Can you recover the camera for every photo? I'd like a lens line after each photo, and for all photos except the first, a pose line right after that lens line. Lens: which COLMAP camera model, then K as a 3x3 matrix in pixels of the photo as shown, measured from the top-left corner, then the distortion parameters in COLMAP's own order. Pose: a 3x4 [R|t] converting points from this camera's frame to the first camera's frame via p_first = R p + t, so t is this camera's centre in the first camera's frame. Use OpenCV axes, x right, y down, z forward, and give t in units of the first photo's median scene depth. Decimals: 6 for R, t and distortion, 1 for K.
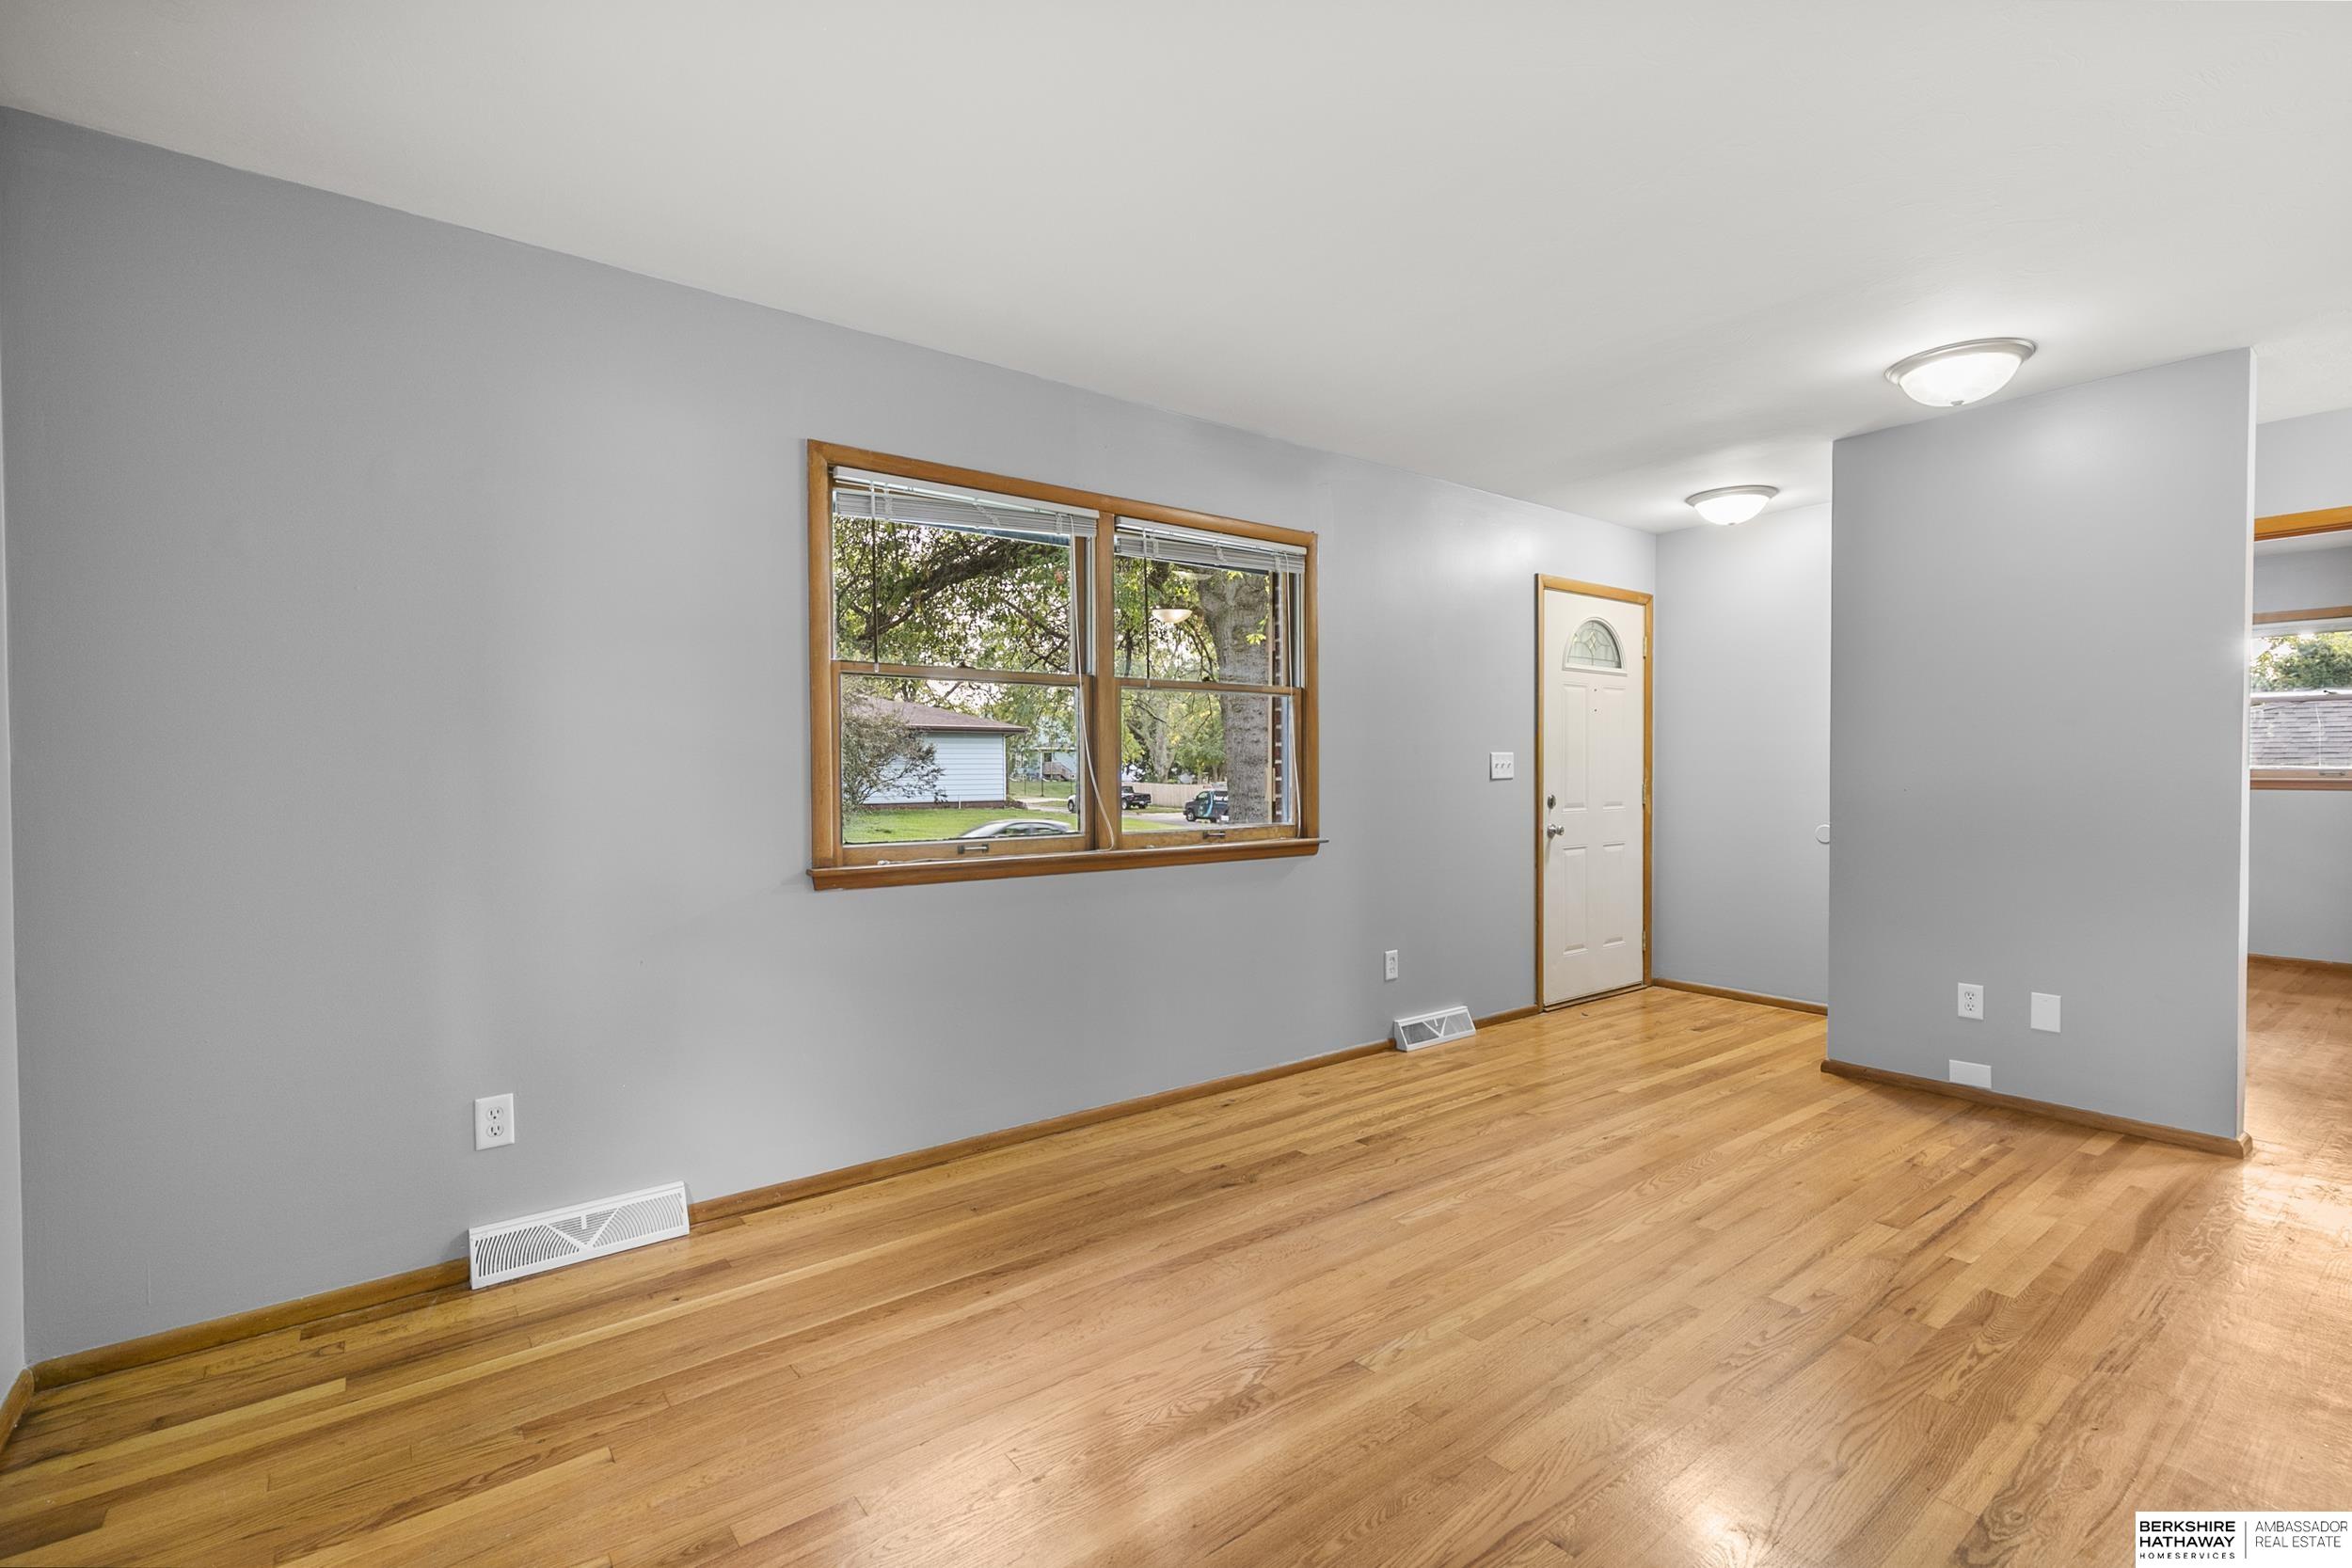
lens RADIAL K [[1068.5, 0, 1181.8], [0, 1068.5, 784.9], [0, 0, 1]] dist [0.003809, -0.001418]
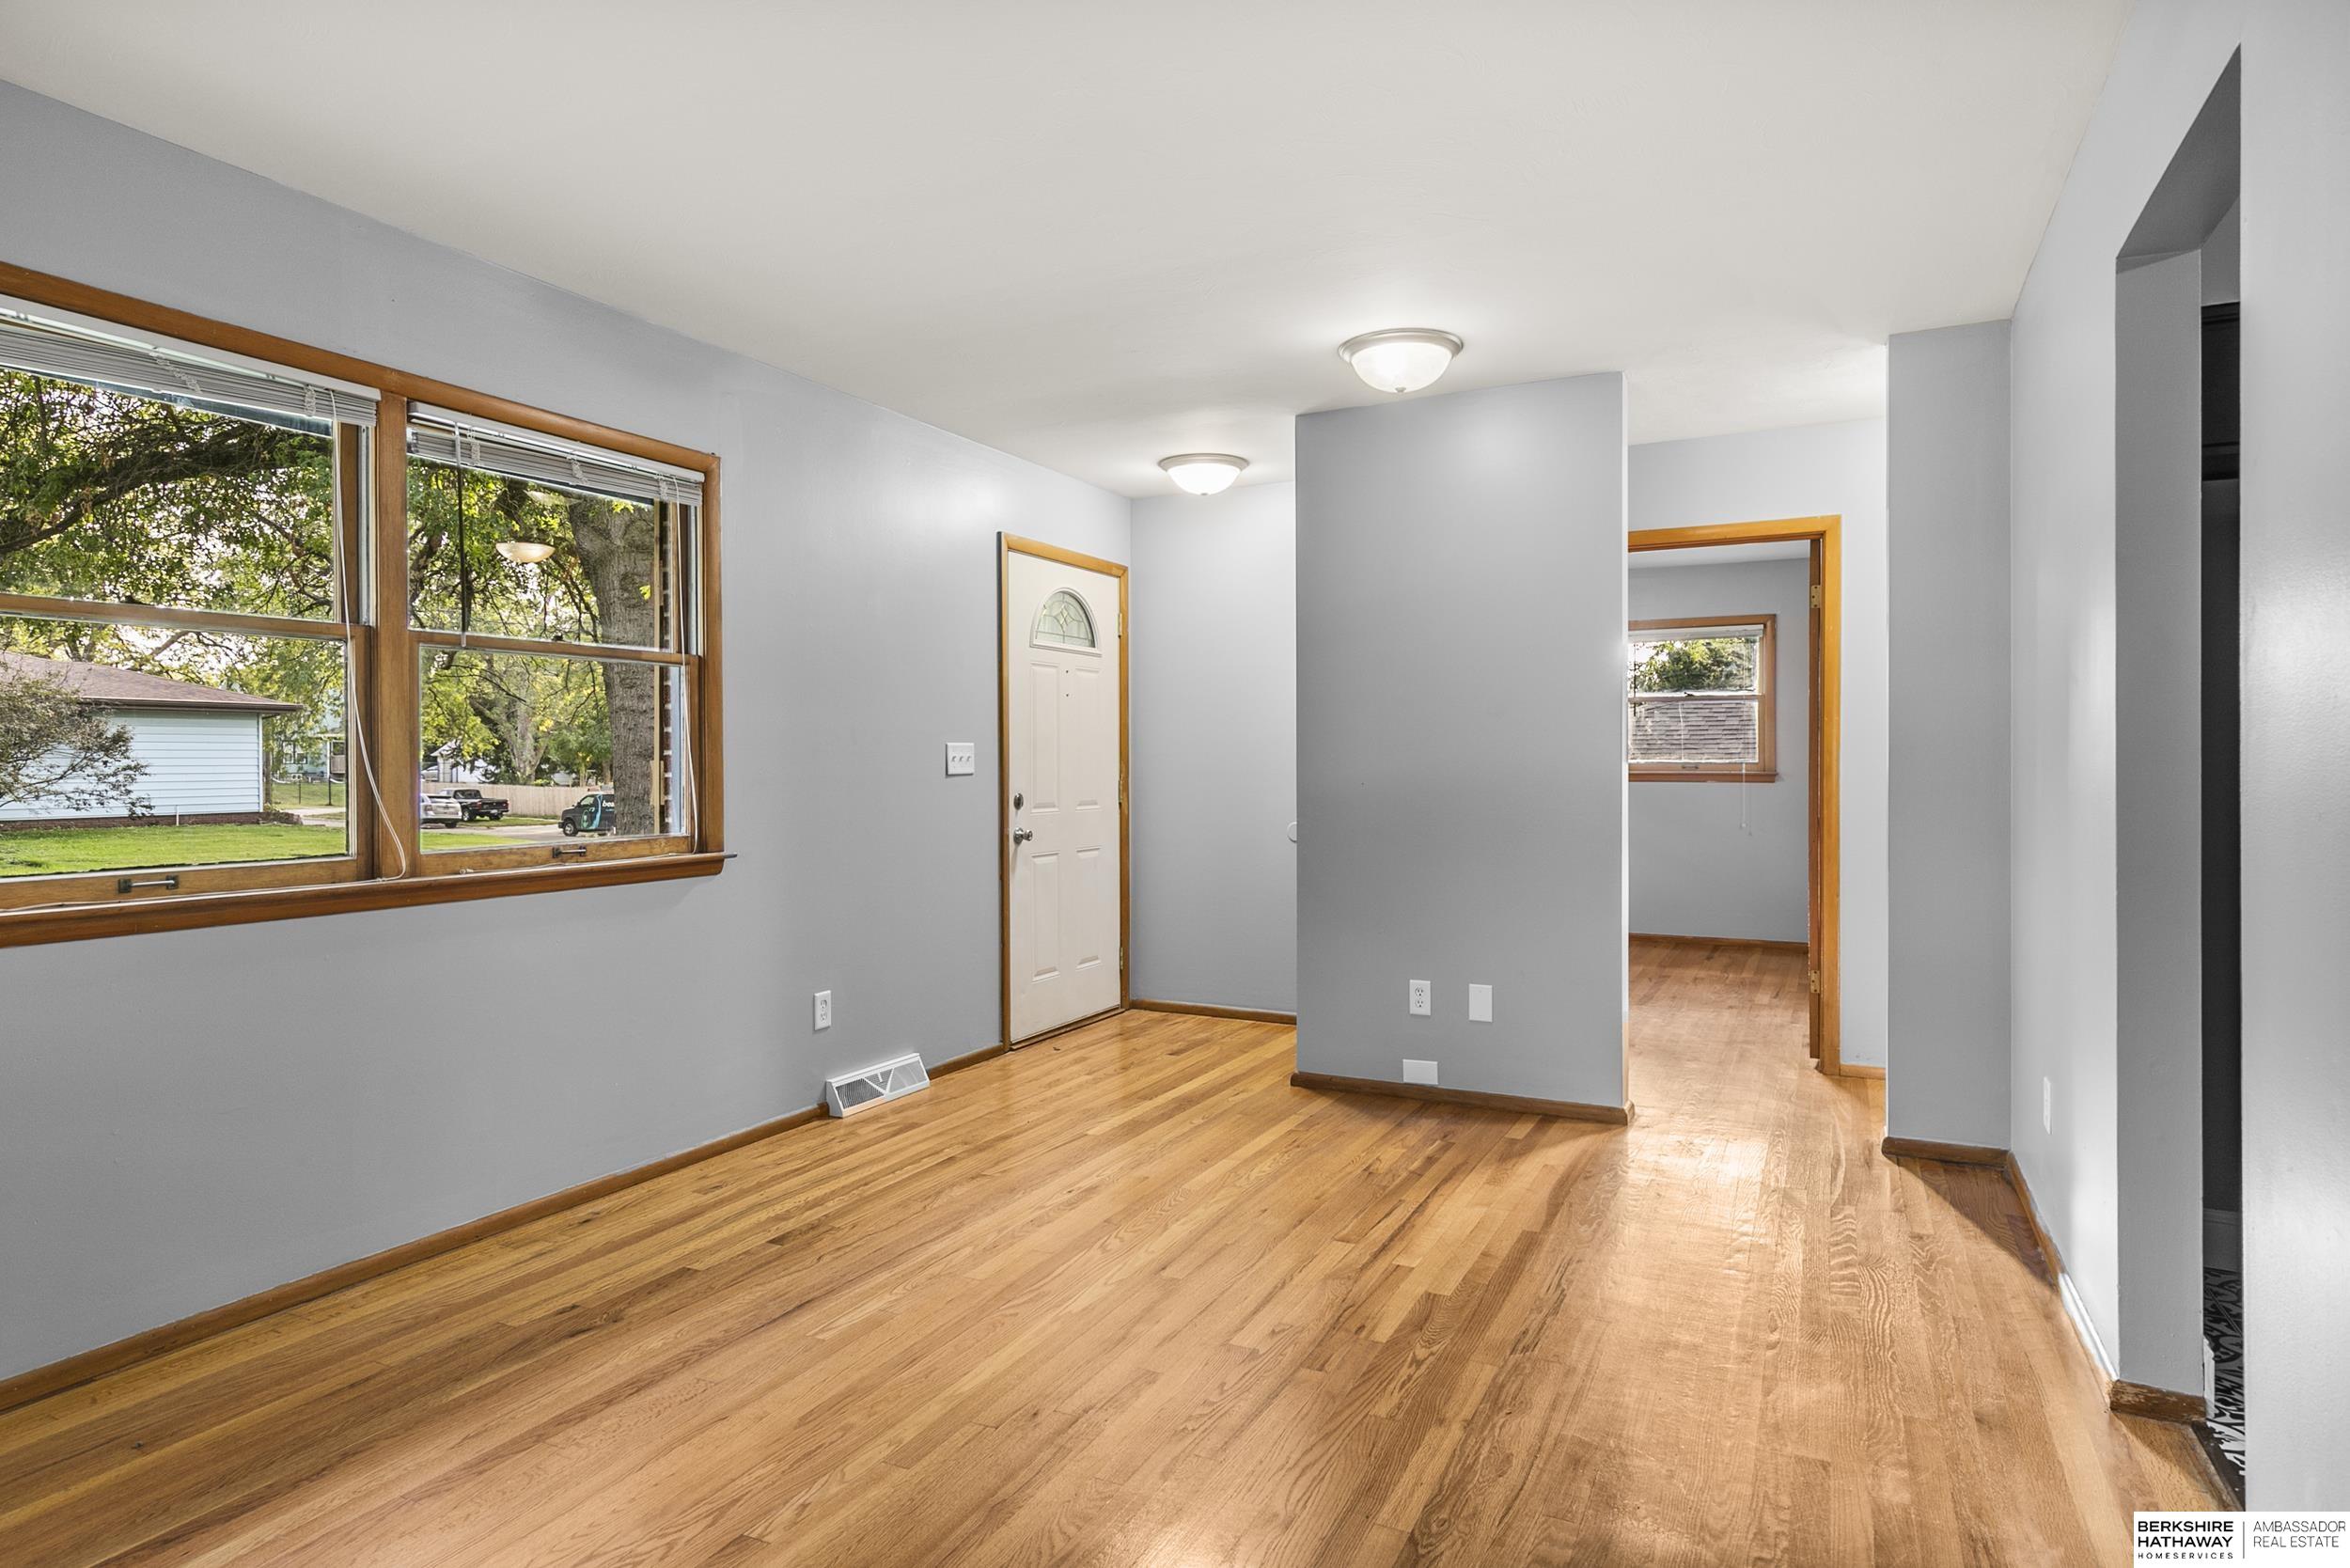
lens RADIAL K [[1306.2, 0, 1197.3], [0, 1306.2, 764.9], [0, 0, 1]] dist [0.002025, -0.000562]
pose [[0.898332, -0.000555, 0.439316, 0.025463], [0.007223, 0.999883, -0.013508, 0.002567], [-0.439257, 0.015308, 0.898231, 0.007065]]
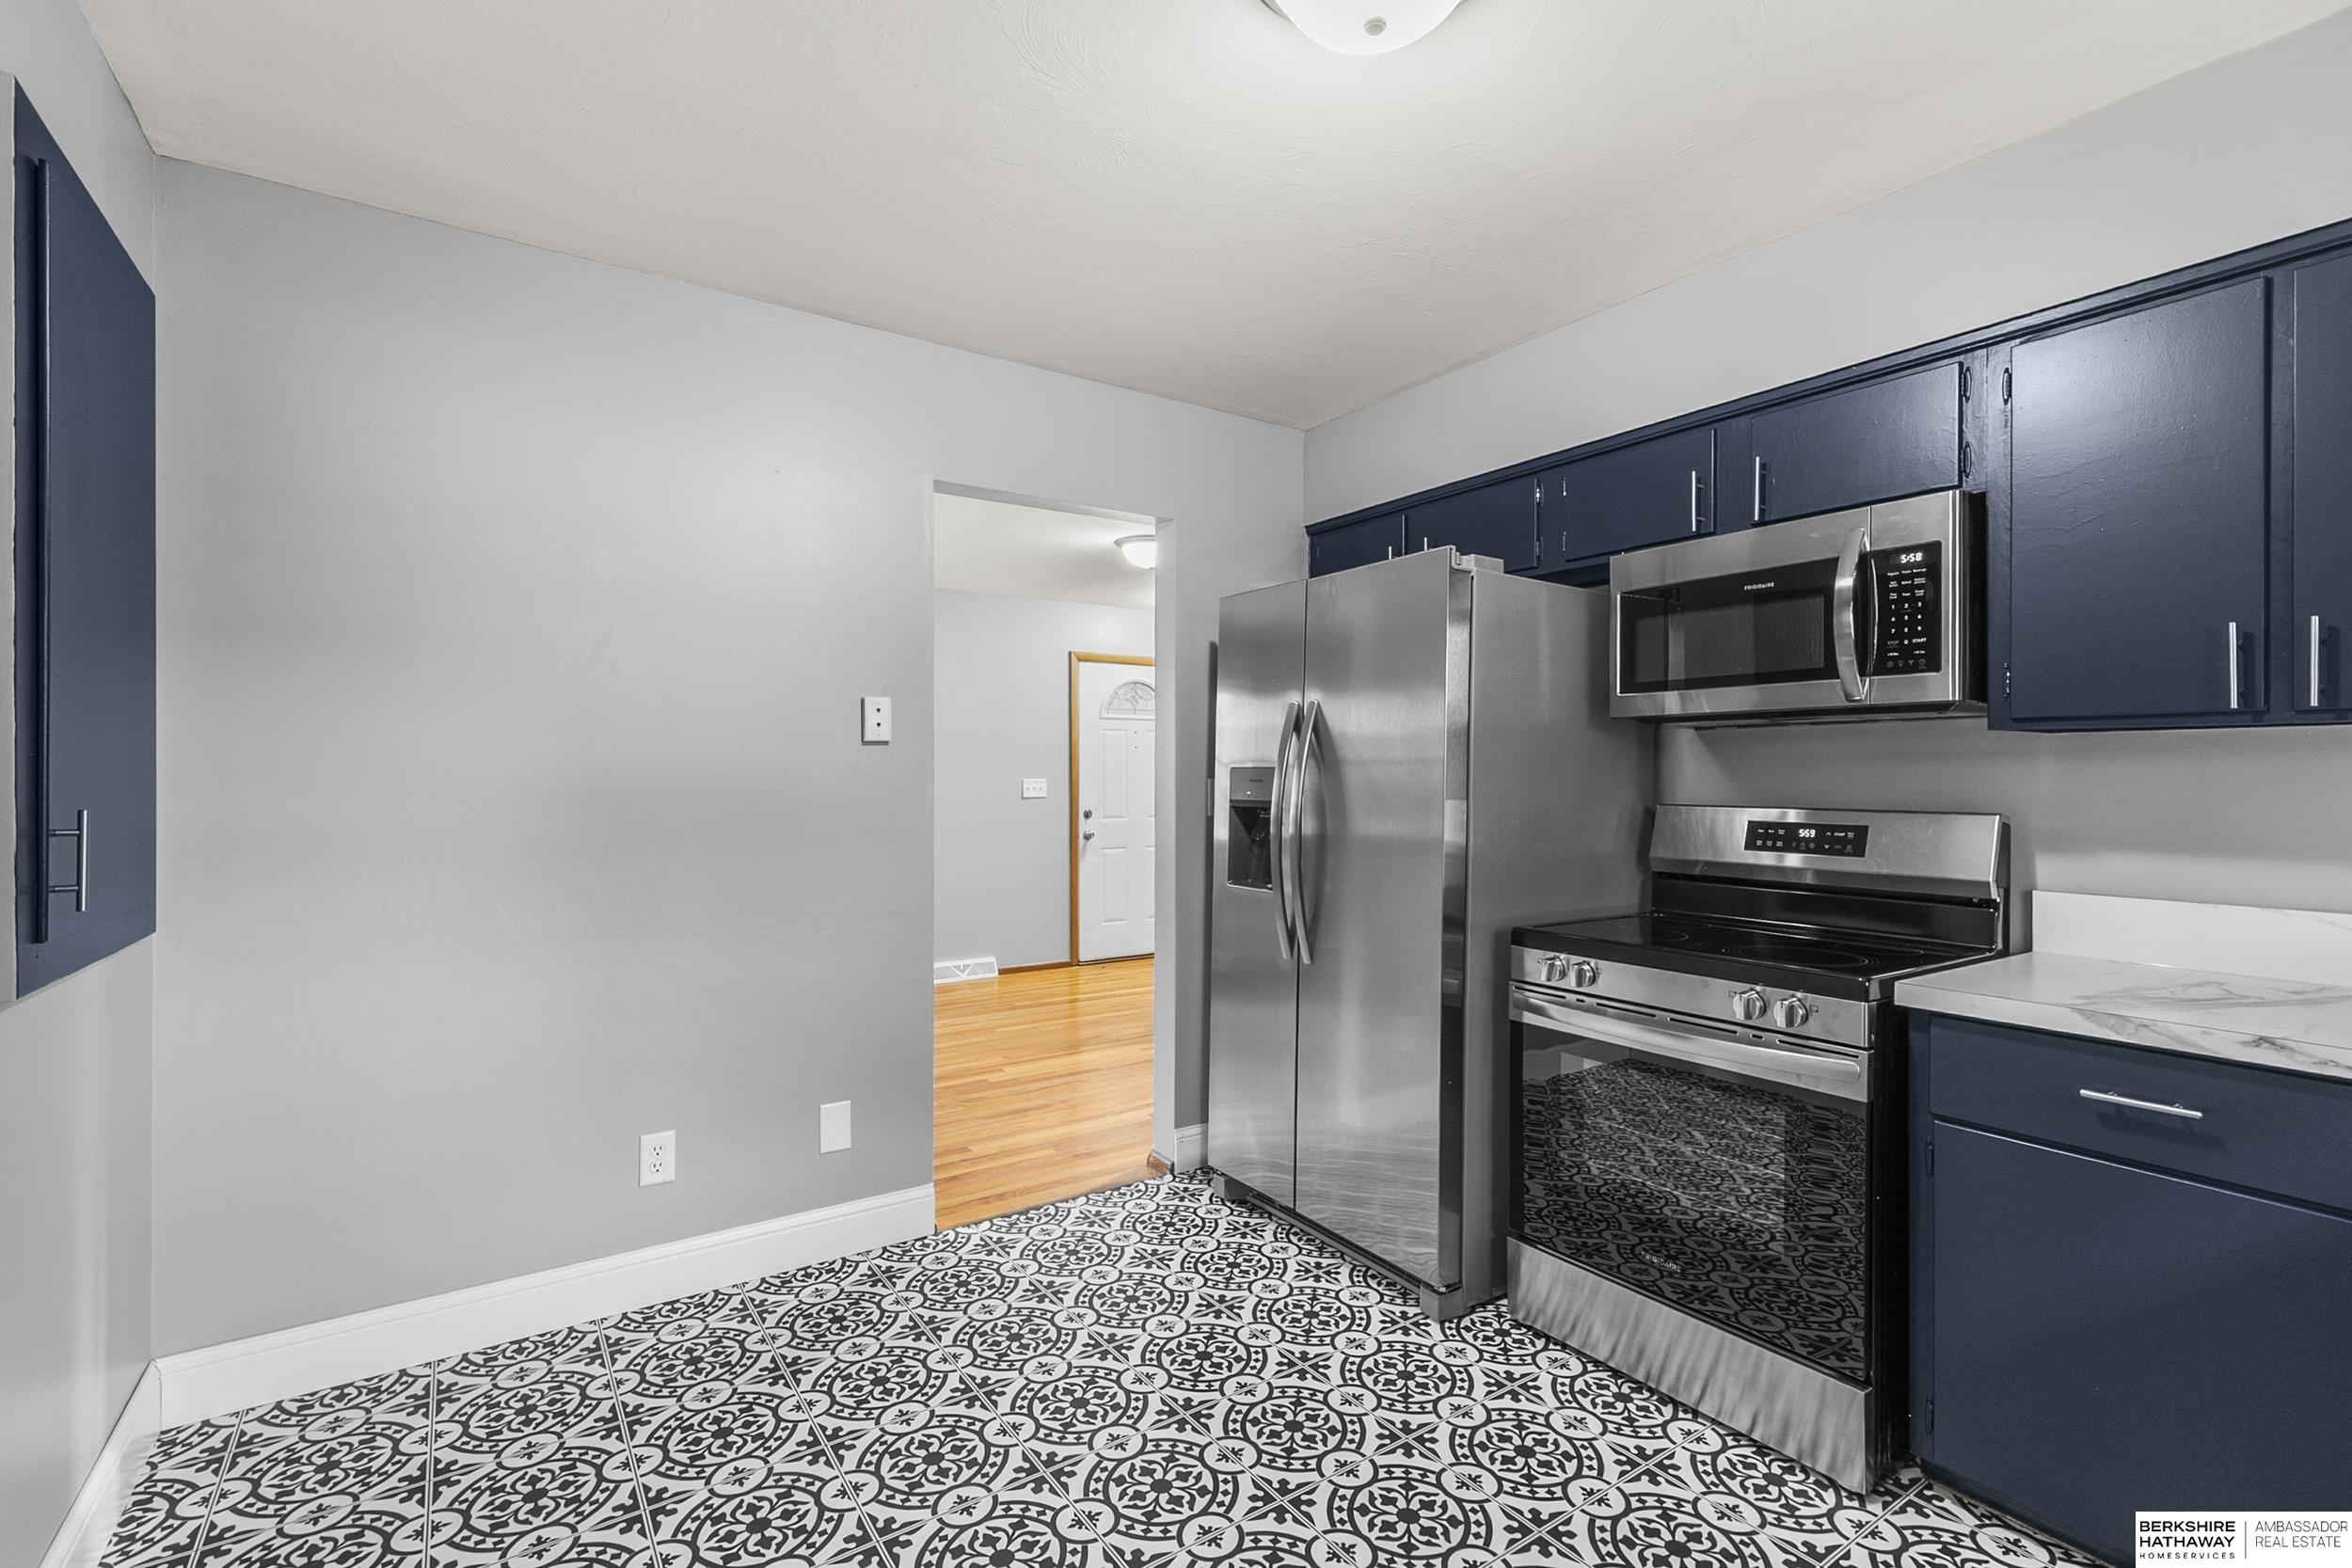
lens RADIAL K [[1068.5, 0, 1173.5], [0, 1068.5, 784.7], [0, 0, 1]] dist [0.003809, -0.001418]
pose [[0.997436, 0.001227, -0.071553, 0.808159], [-0.001928, 0.999951, -0.009723, -0.013730], [0.071538, 0.009836, 0.997389, -0.548883]]
